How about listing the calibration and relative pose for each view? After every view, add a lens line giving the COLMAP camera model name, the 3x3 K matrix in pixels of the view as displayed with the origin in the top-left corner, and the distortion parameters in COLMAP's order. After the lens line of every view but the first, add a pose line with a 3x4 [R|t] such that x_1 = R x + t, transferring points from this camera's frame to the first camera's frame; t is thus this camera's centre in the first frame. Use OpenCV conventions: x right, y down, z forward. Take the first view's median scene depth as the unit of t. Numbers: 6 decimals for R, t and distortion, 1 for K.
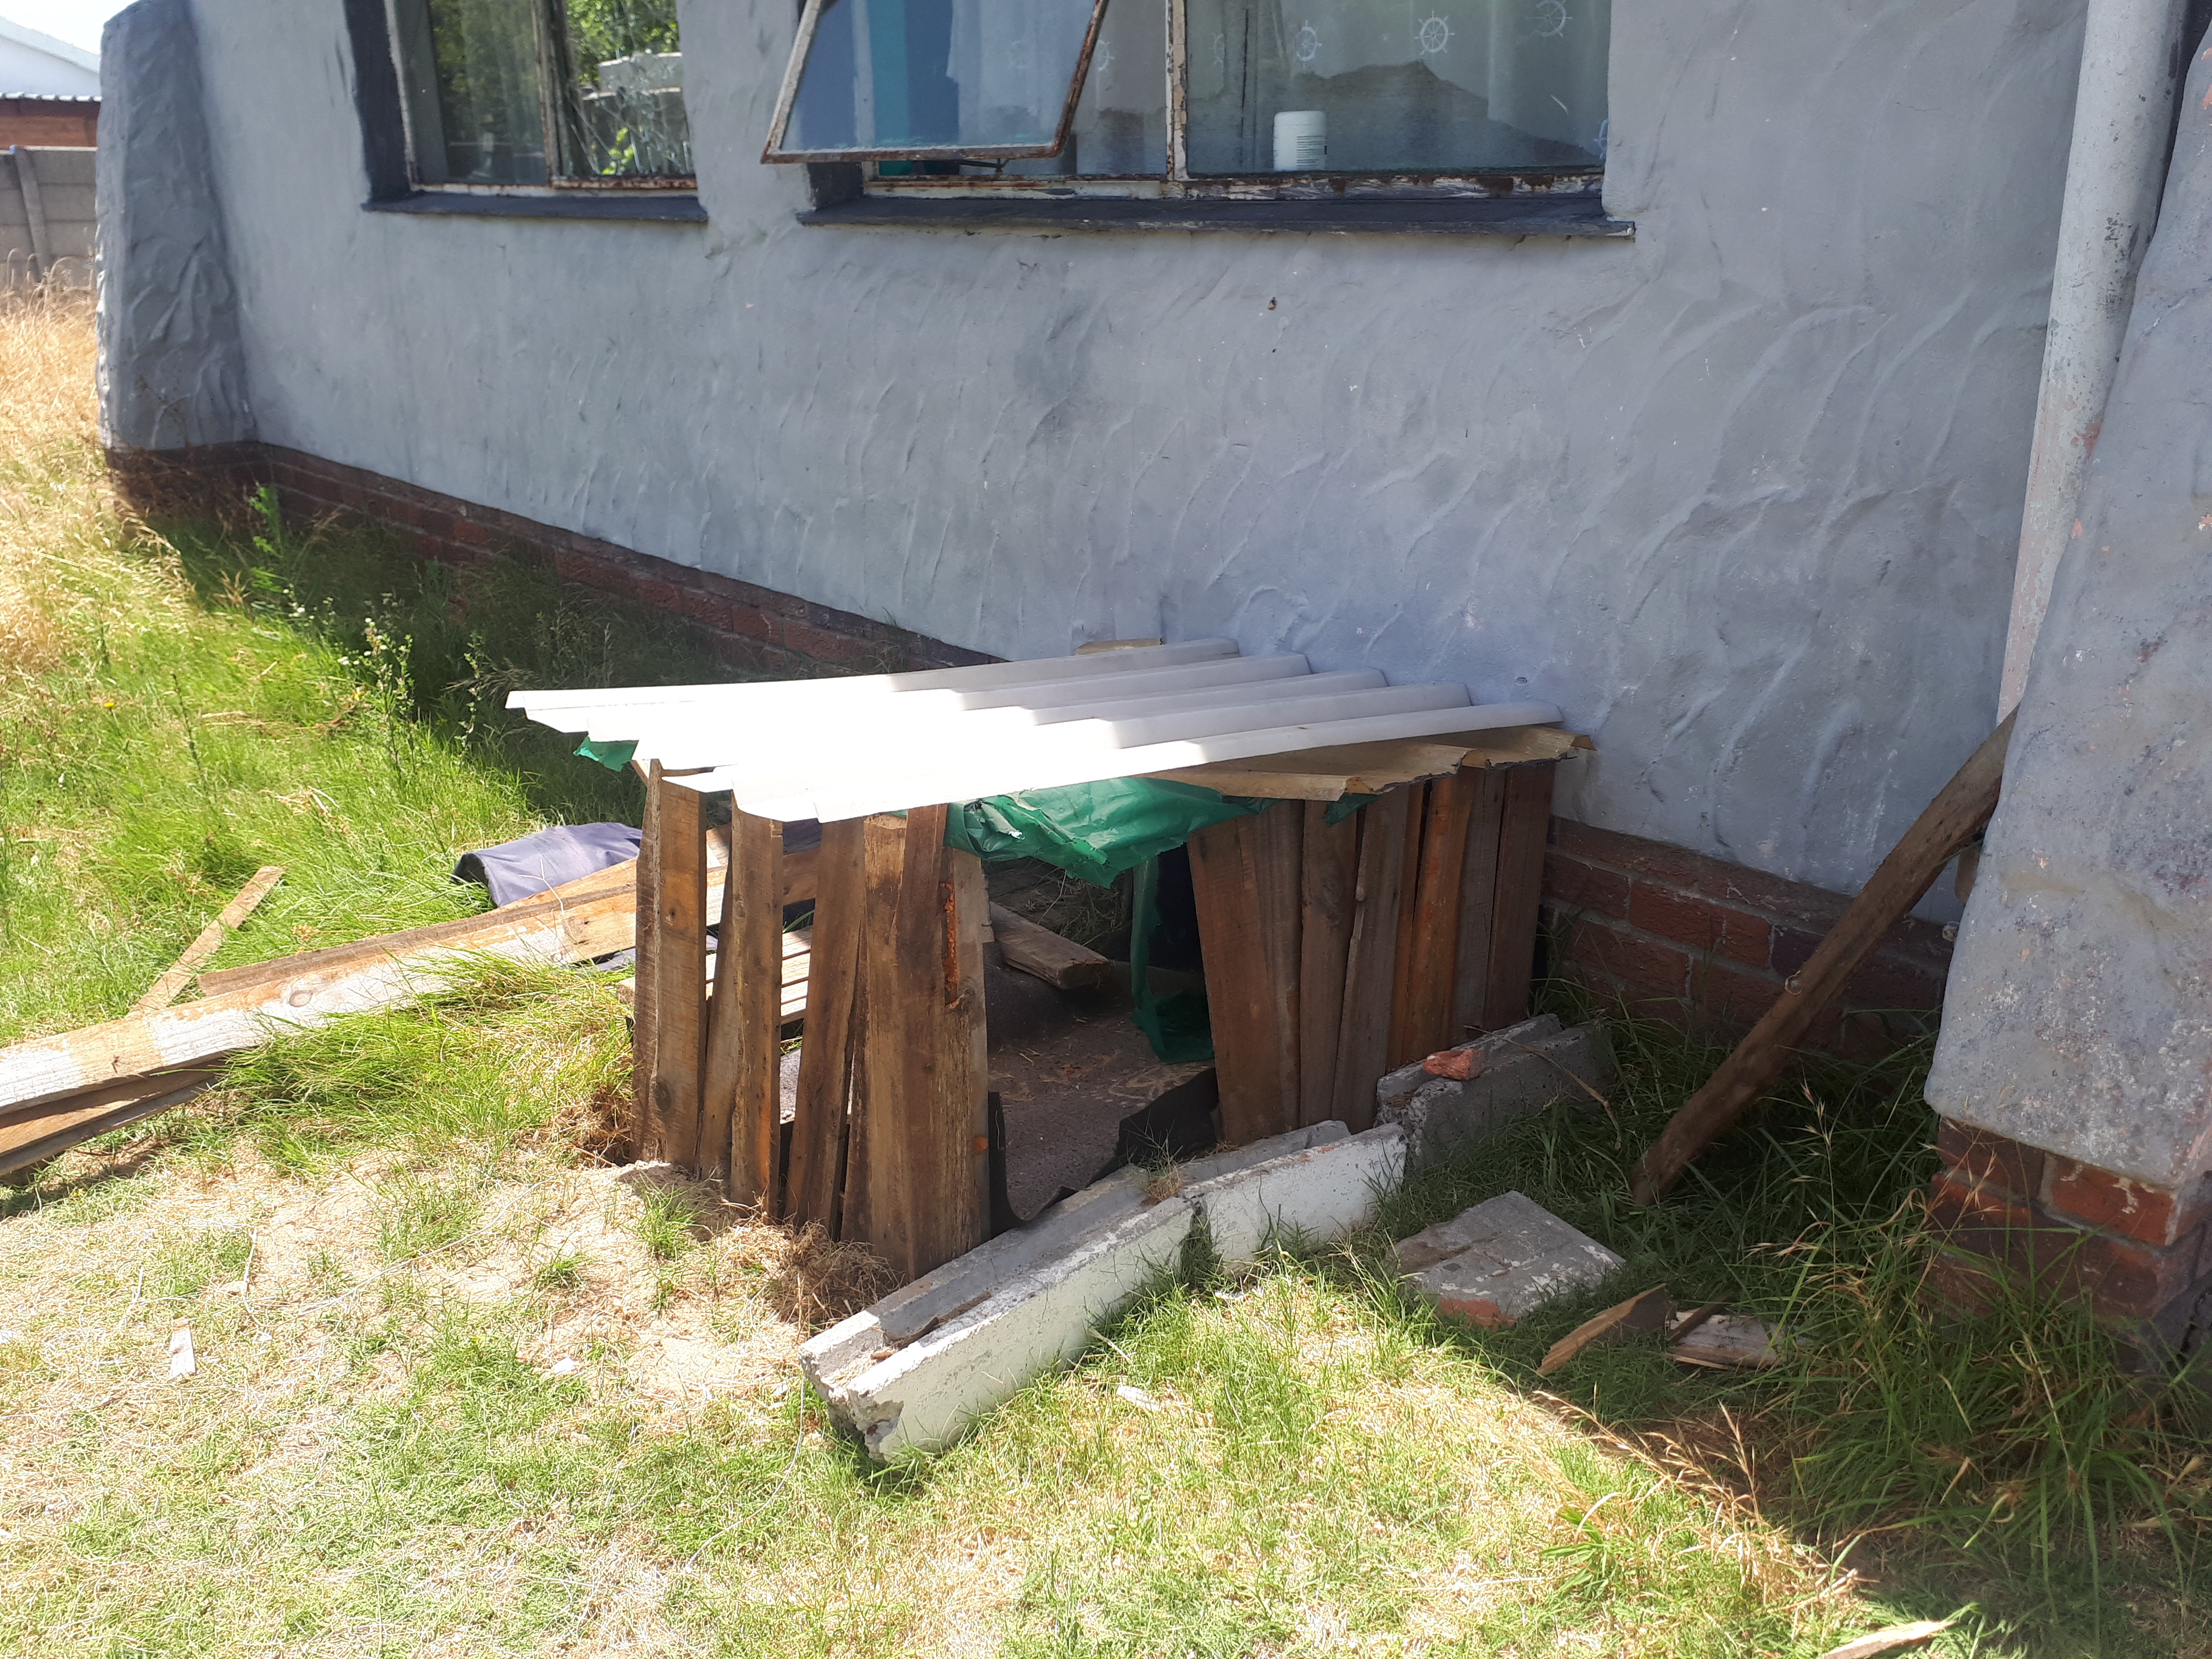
lens RADIAL K [[1888.7, 0, 1099.4], [0, 1888.7, 886.0], [0, 0, 1]] dist [0.047536, -0.068319]
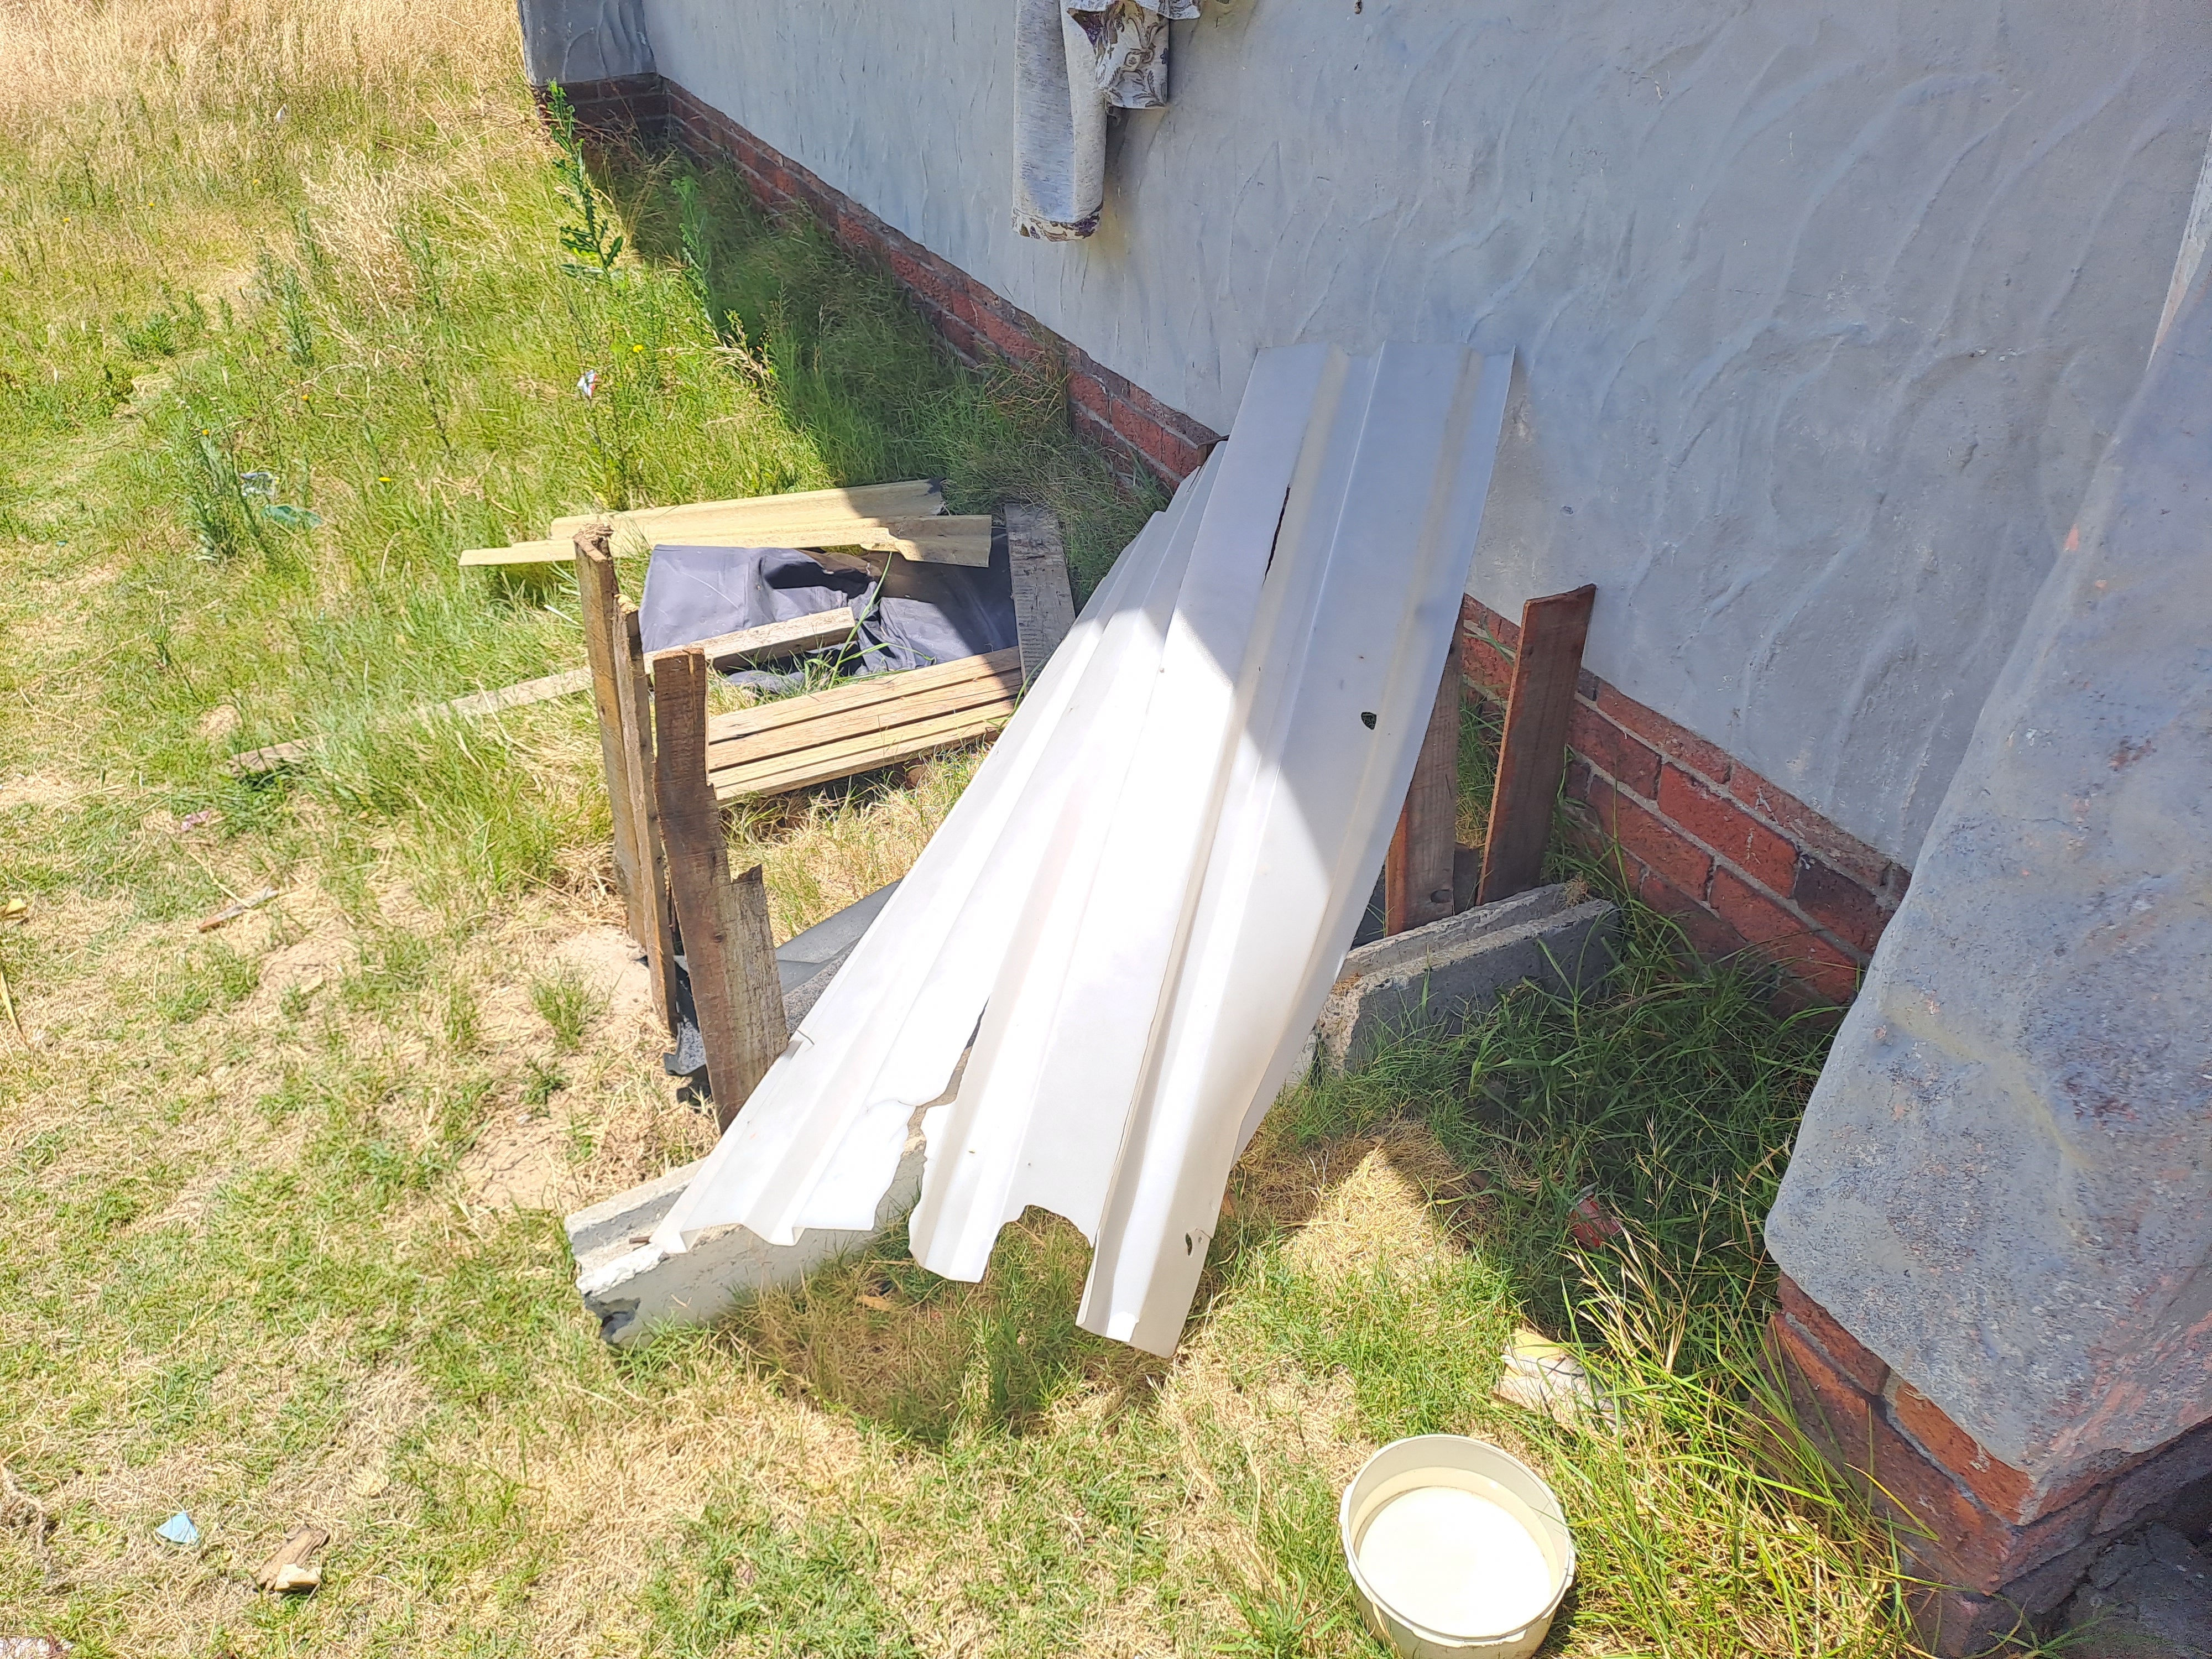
lens RADIAL K [[1616.2, 0, 1097.0], [0, 1616.2, 838.5], [0, 0, 1]] dist [0.059033, -0.059151]
pose [[0.960105, 0.124538, -0.250377, 0.239275], [-0.062341, 0.968146, 0.242503, -0.139645], [0.272602, -0.217219, 0.937285, 0.253168]]
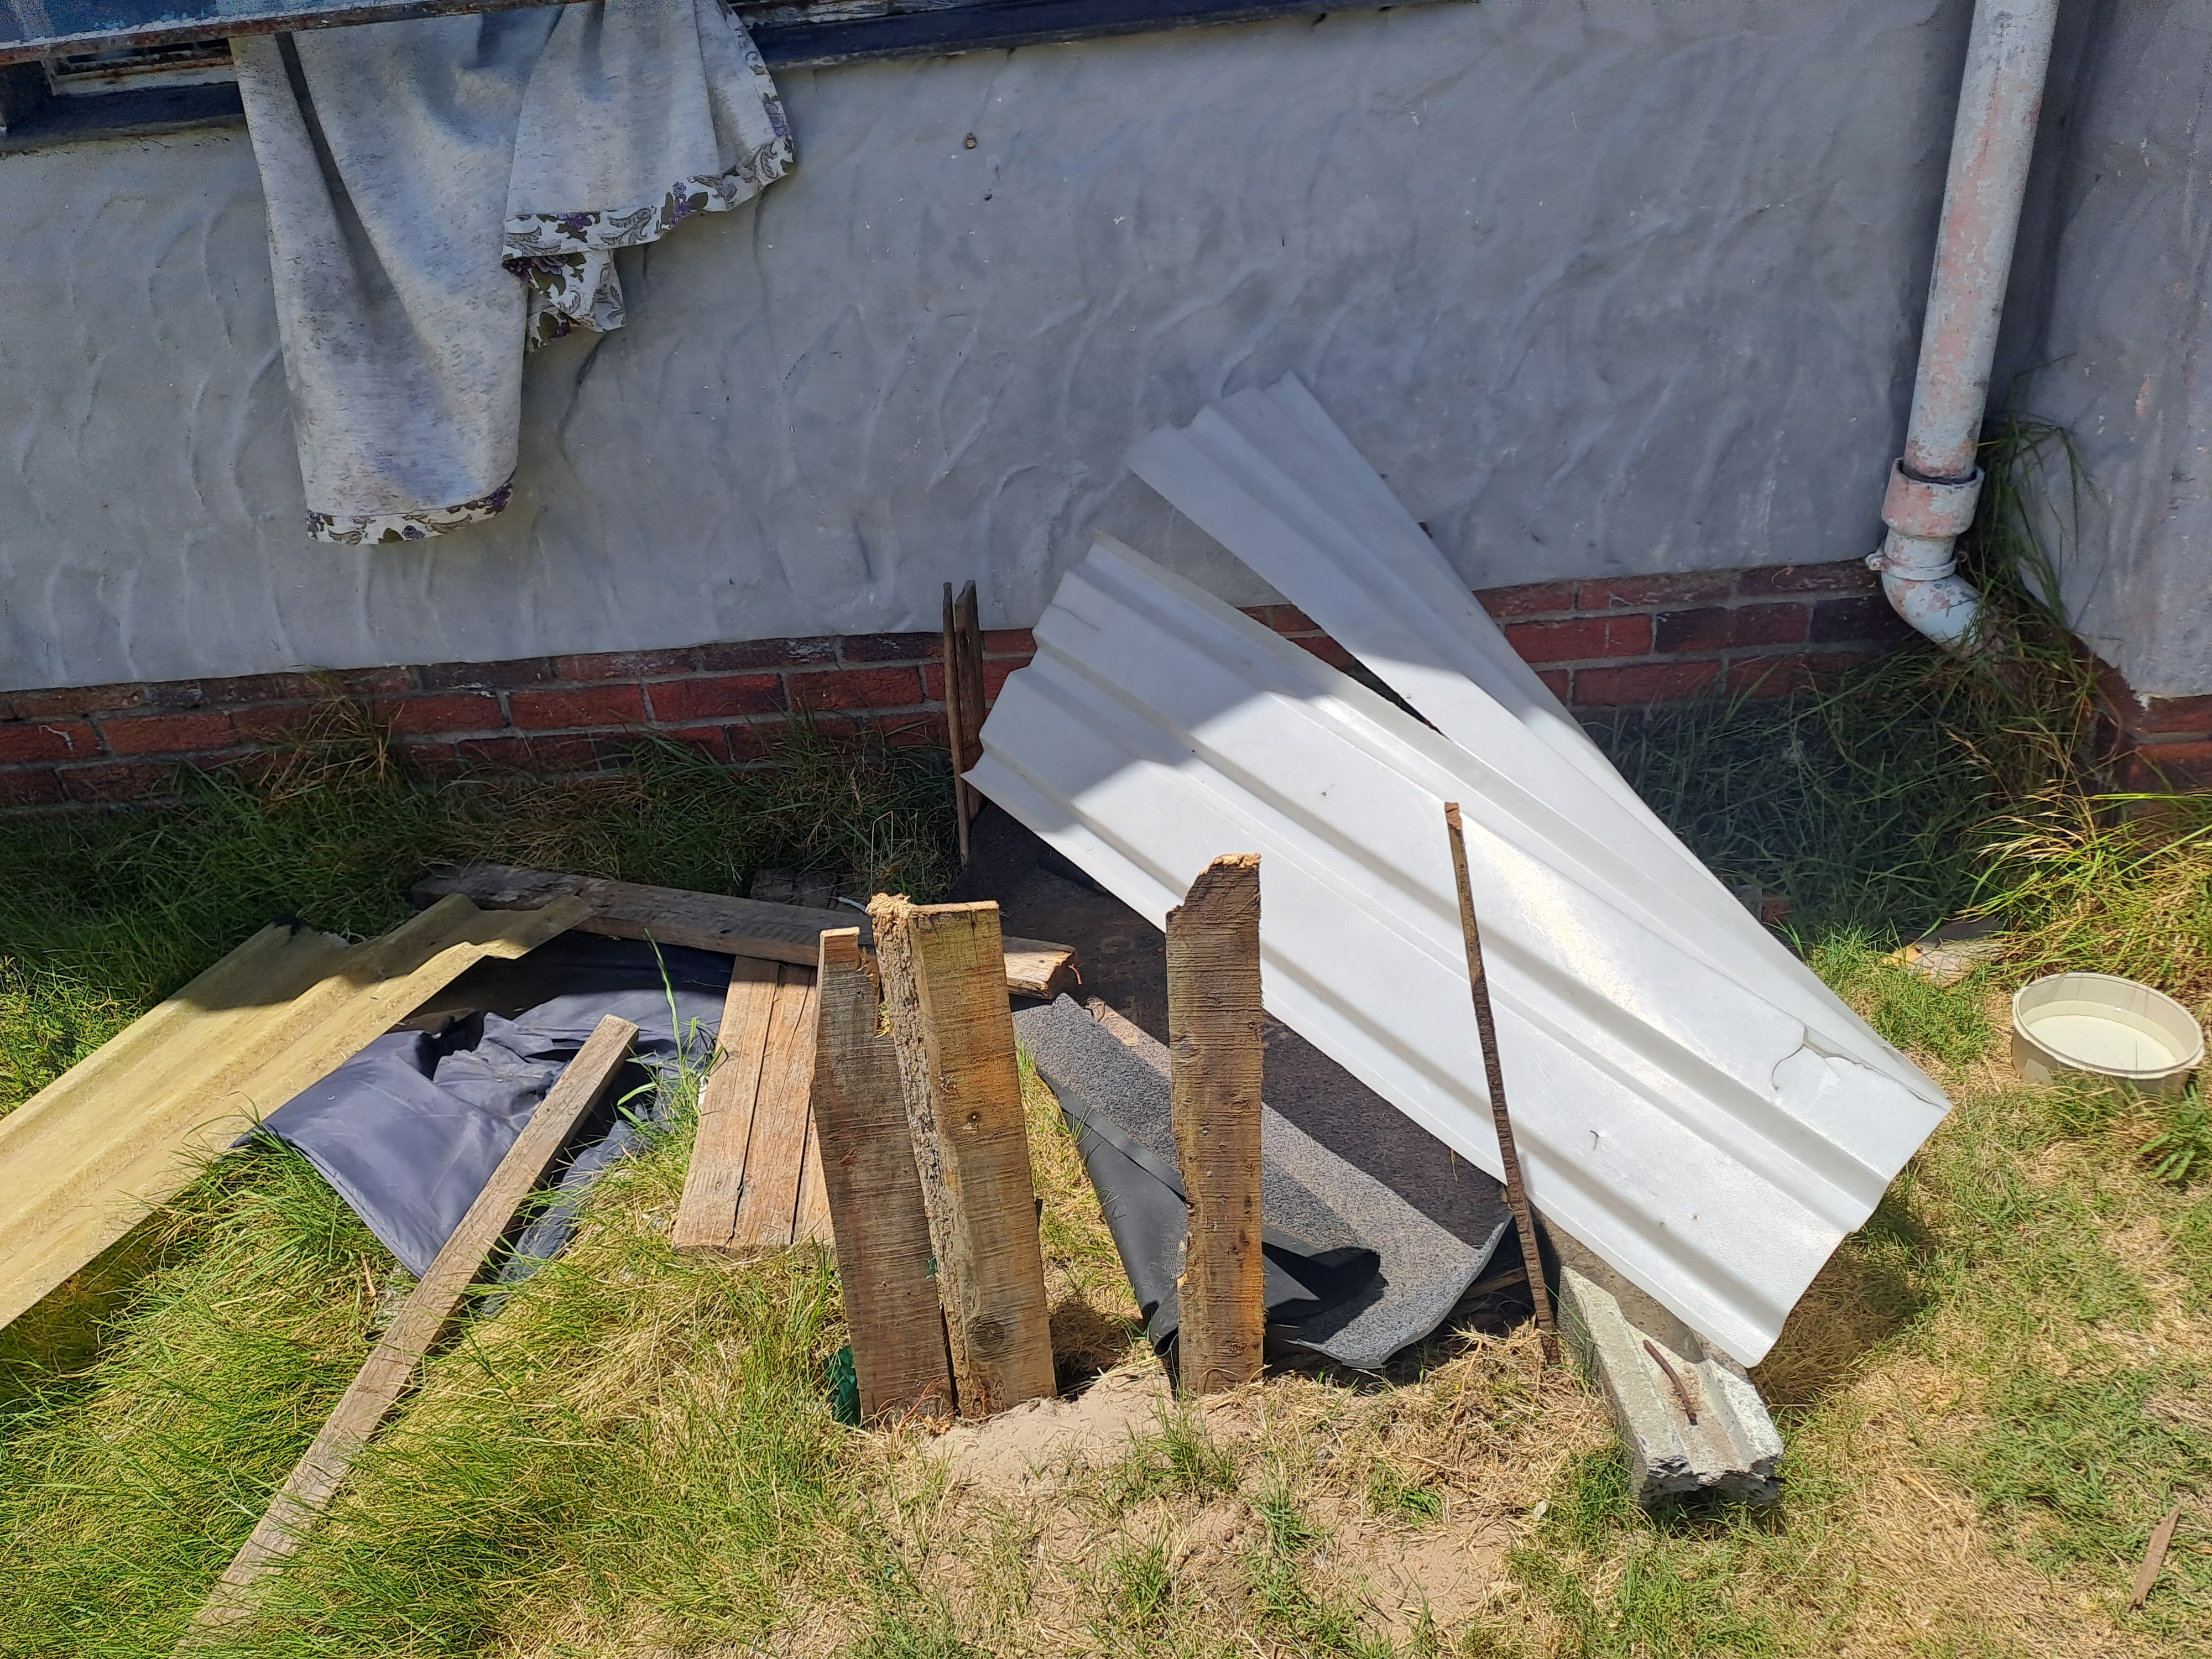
lens RADIAL K [[1616.2, 0, 1130.9], [0, 1616.2, 840.0], [0, 0, 1]] dist [0.059033, -0.059151]
pose [[0.680236, -0.429680, 0.593846, -0.500593], [0.340969, 0.902665, 0.262556, -0.222467], [-0.648859, 0.023883, 0.760533, 0.468047]]
